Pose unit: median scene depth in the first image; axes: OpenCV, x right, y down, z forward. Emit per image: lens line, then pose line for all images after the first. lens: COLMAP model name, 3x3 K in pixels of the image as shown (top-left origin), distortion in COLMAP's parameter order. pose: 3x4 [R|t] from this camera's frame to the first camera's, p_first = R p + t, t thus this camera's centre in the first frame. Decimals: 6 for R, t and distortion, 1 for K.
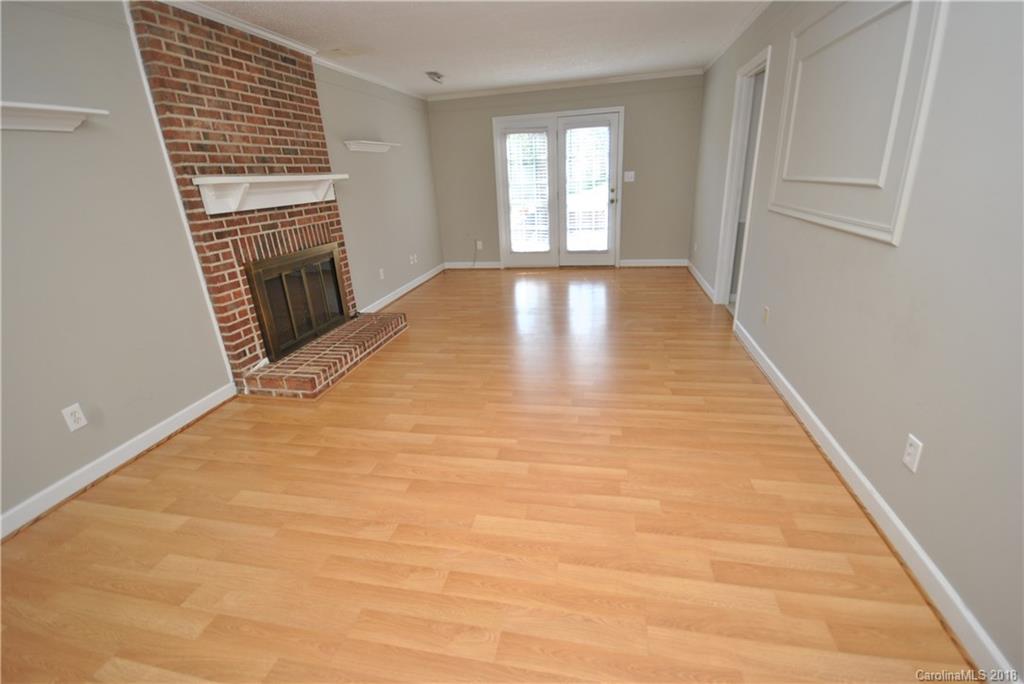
lens RADIAL K [[452.6, 0, 511.5], [0, 452.6, 342.3], [0, 0, 1]] dist [-0.000814, -0.001806]
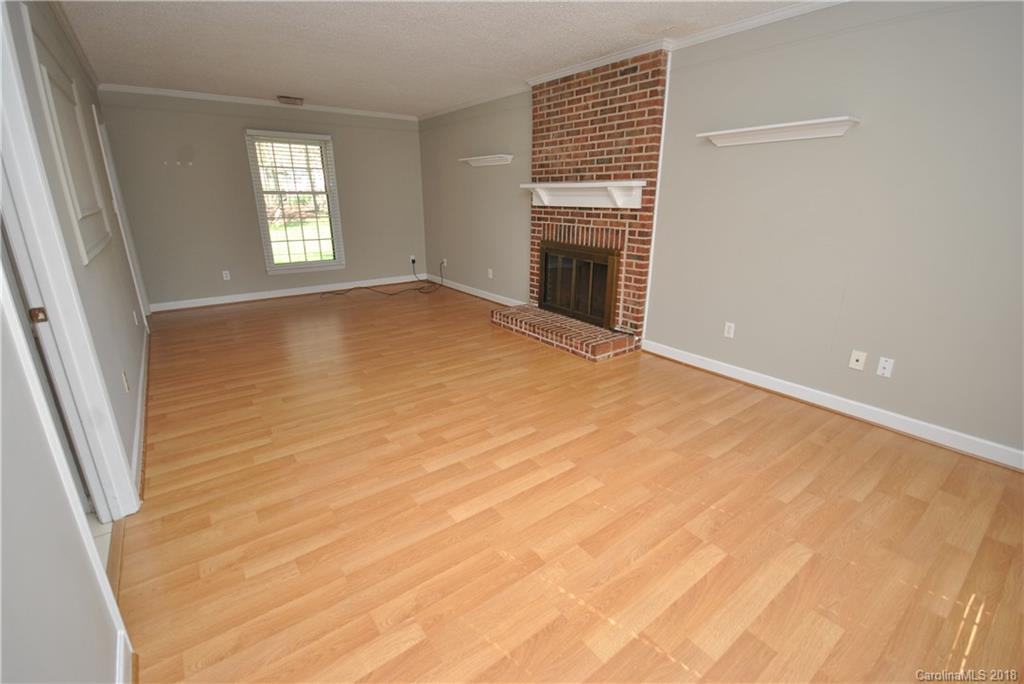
lens RADIAL K [[452.6, 0, 512.8], [0, 452.6, 334.1], [0, 0, 1]] dist [-0.000814, -0.001806]
pose [[-0.657608, 0.280210, -0.699310, 0.587027], [-0.224389, 0.813270, 0.536881, -0.655342], [0.719167, 0.509974, -0.471937, 1.663835]]
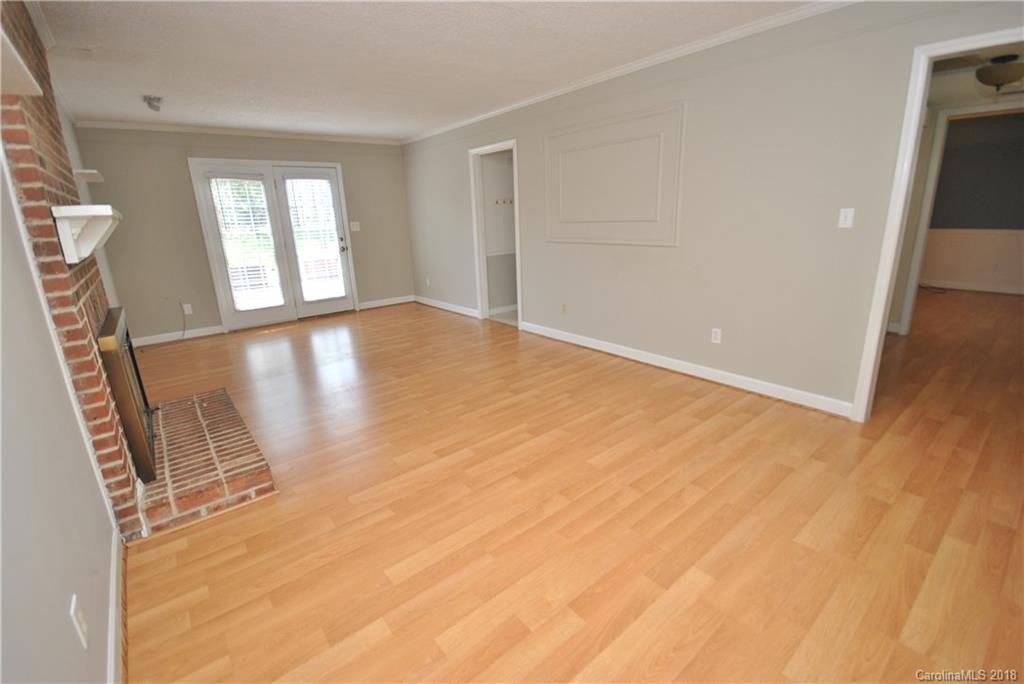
lens RADIAL K [[452.6, 0, 516.8], [0, 452.6, 339.5], [0, 0, 1]] dist [-0.000814, -0.001806]
pose [[0.623286, -0.185211, 0.759744, -0.646507], [0.279181, 0.960225, 0.005047, -0.009237], [-0.730460, 0.208961, 0.650202, 0.131730]]
